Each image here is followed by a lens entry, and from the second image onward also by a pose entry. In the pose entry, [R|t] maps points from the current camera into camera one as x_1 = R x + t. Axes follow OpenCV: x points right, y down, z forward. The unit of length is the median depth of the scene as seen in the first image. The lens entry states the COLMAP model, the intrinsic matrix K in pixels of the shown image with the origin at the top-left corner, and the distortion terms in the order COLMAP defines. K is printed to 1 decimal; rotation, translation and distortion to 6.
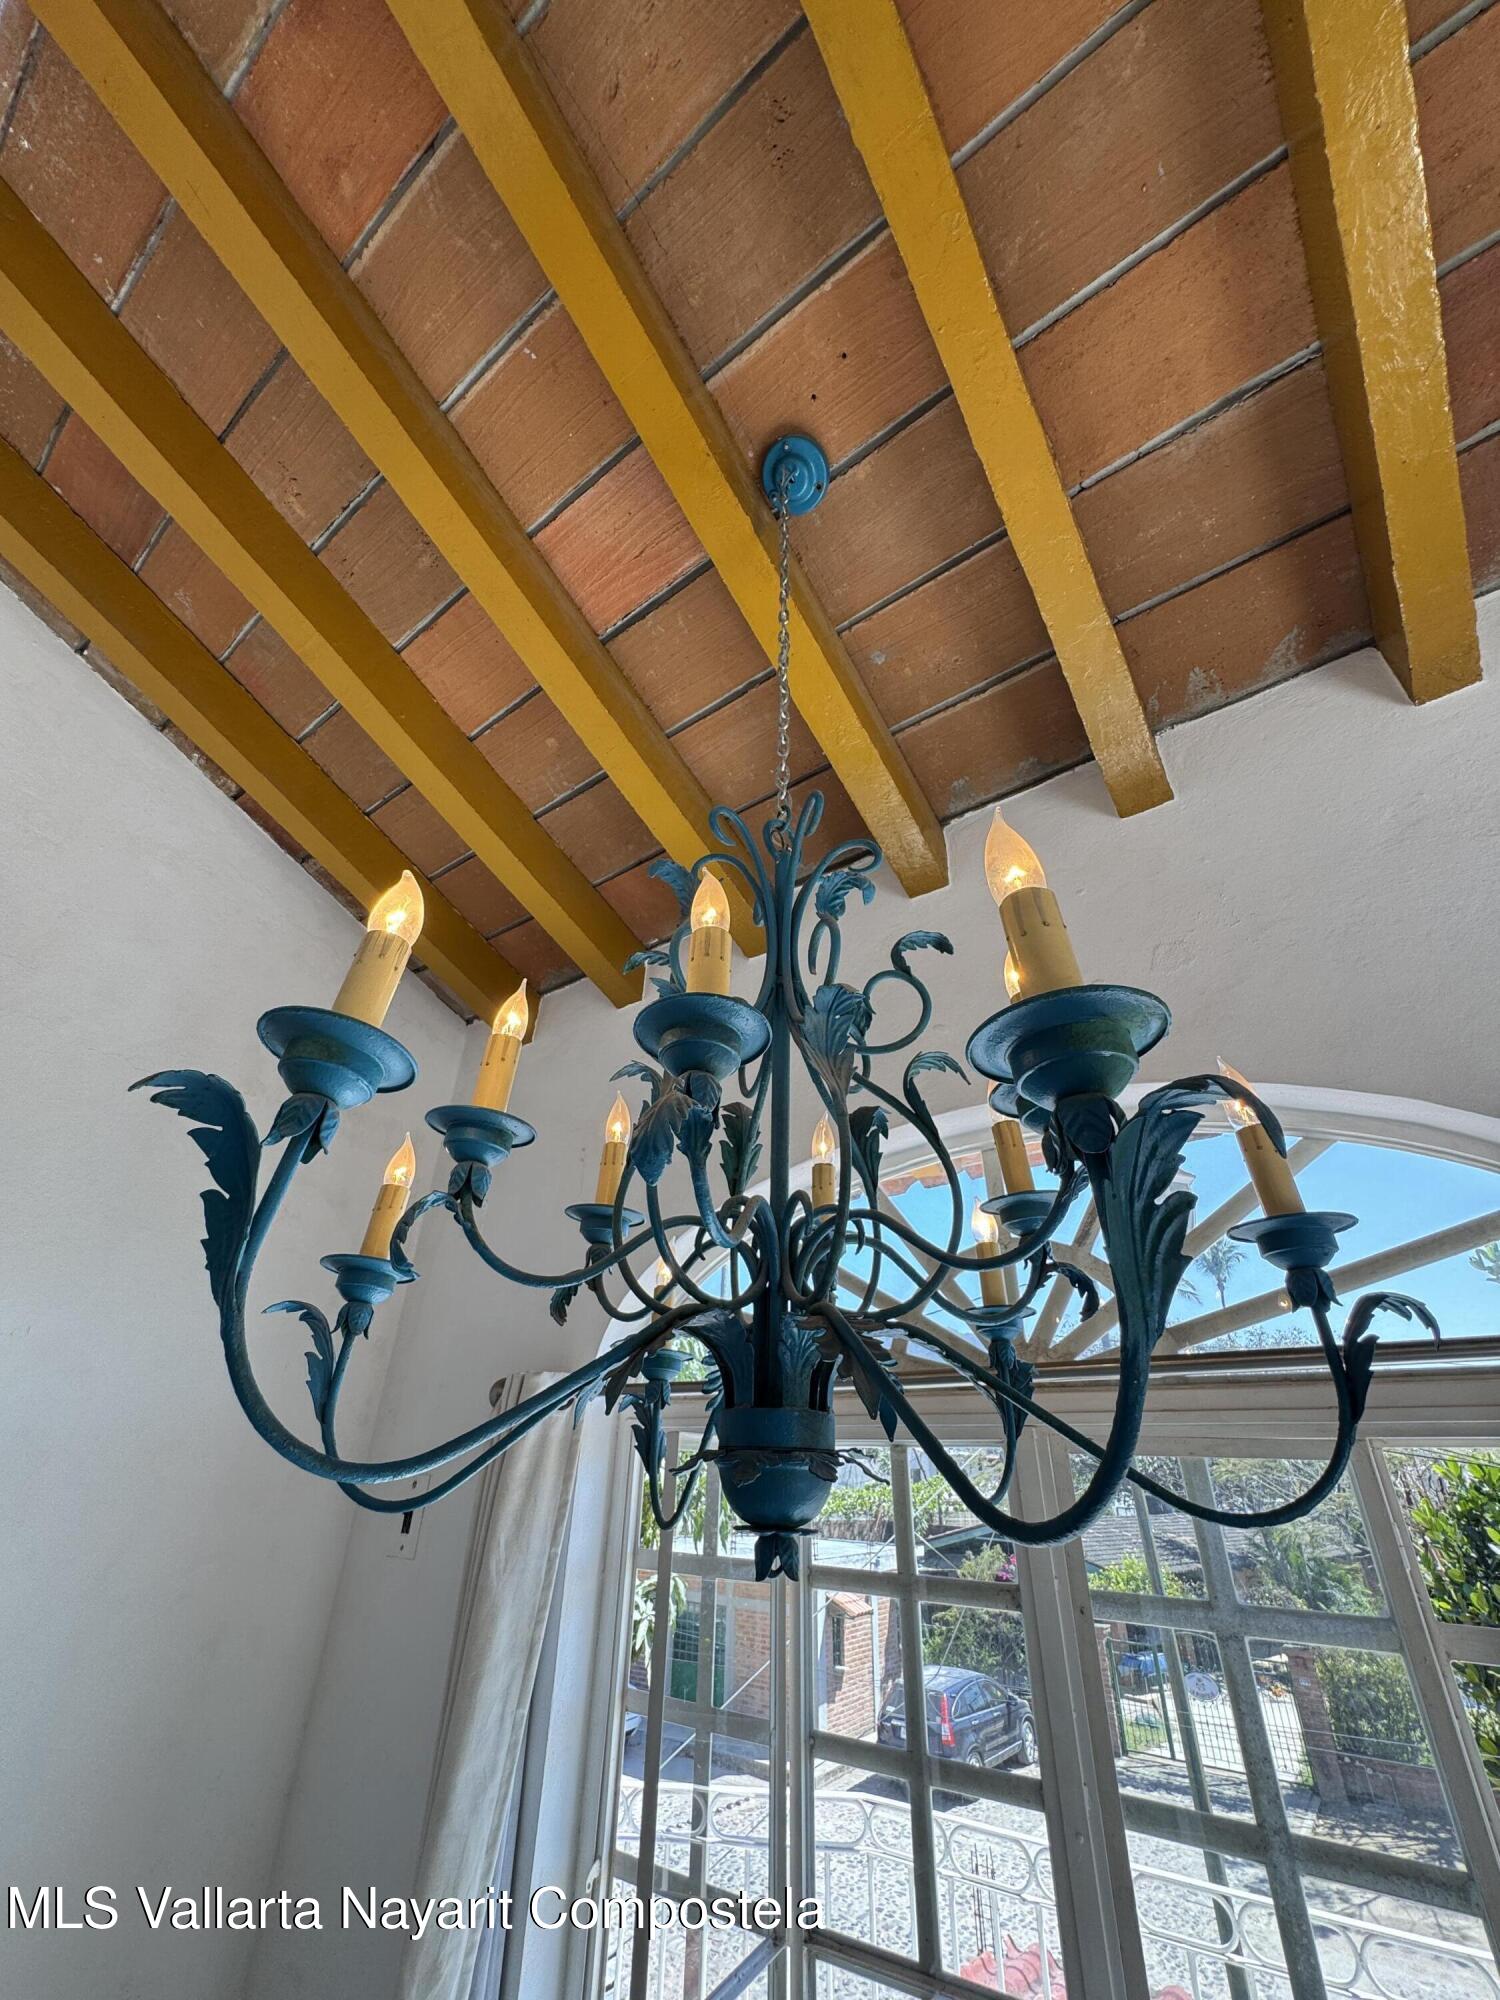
lens RADIAL K [[807.3, 0, 750.0], [0, 807.3, 1000.0], [0, 0, 1]] dist [-0.004183, 0.000104]
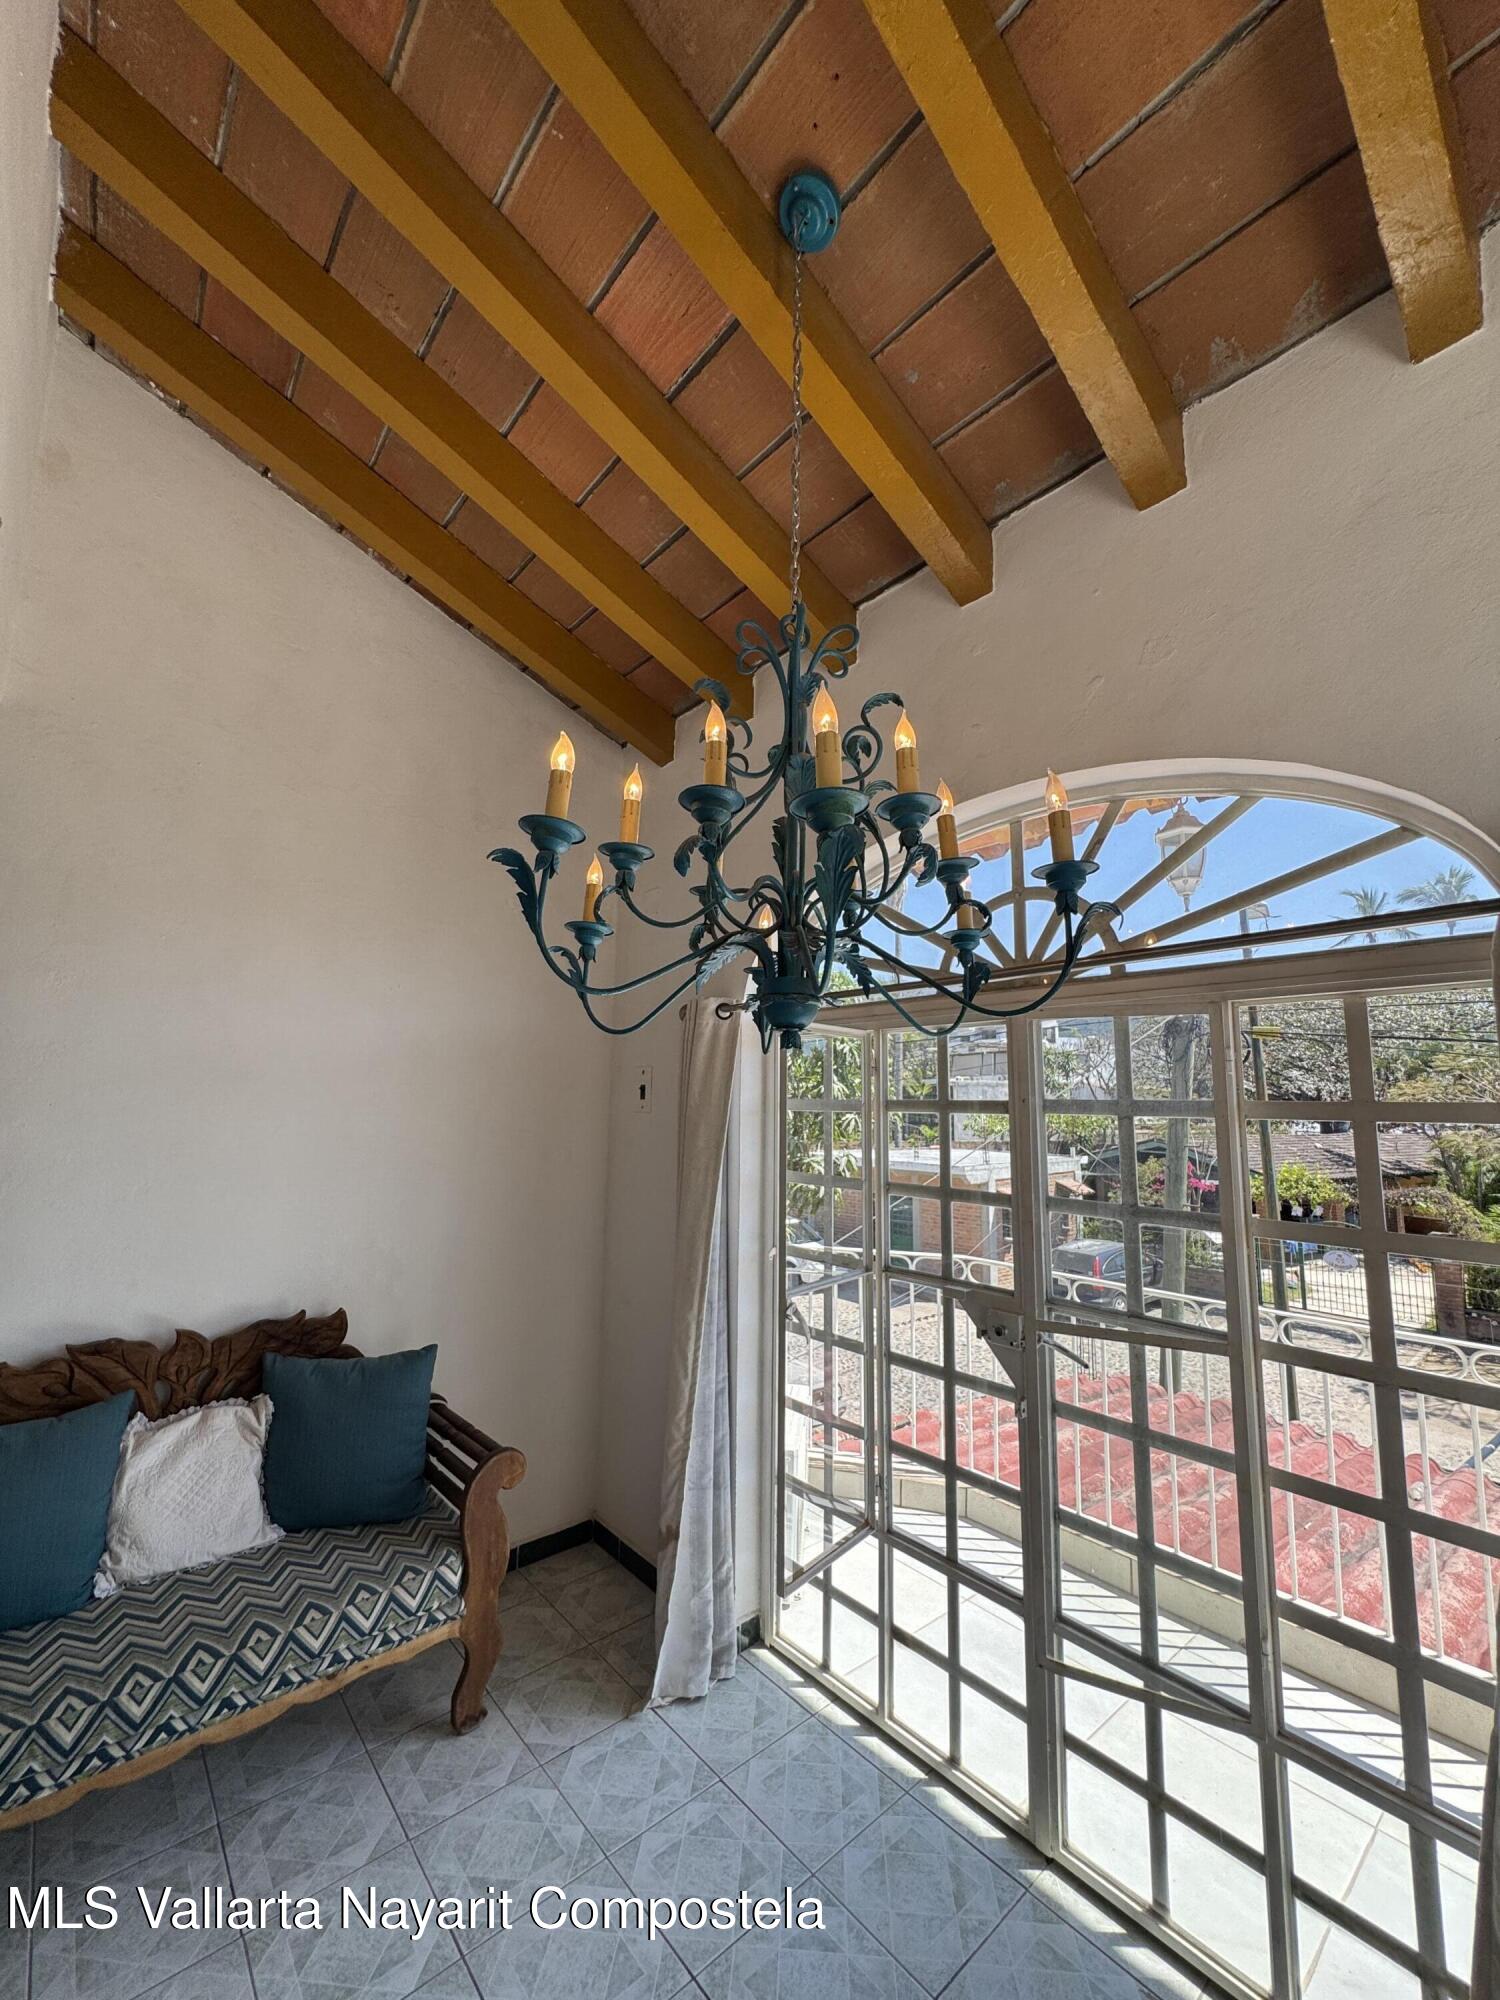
lens RADIAL K [[807.3, 0, 750.0], [0, 807.3, 1000.0], [0, 0, 1]] dist [-0.004183, 0.000104]
pose [[0.973844, -0.039778, -0.223711, 0.175821], [0.123097, 0.919917, 0.372289, -0.093658], [0.190986, -0.390089, 0.900752, -0.384990]]
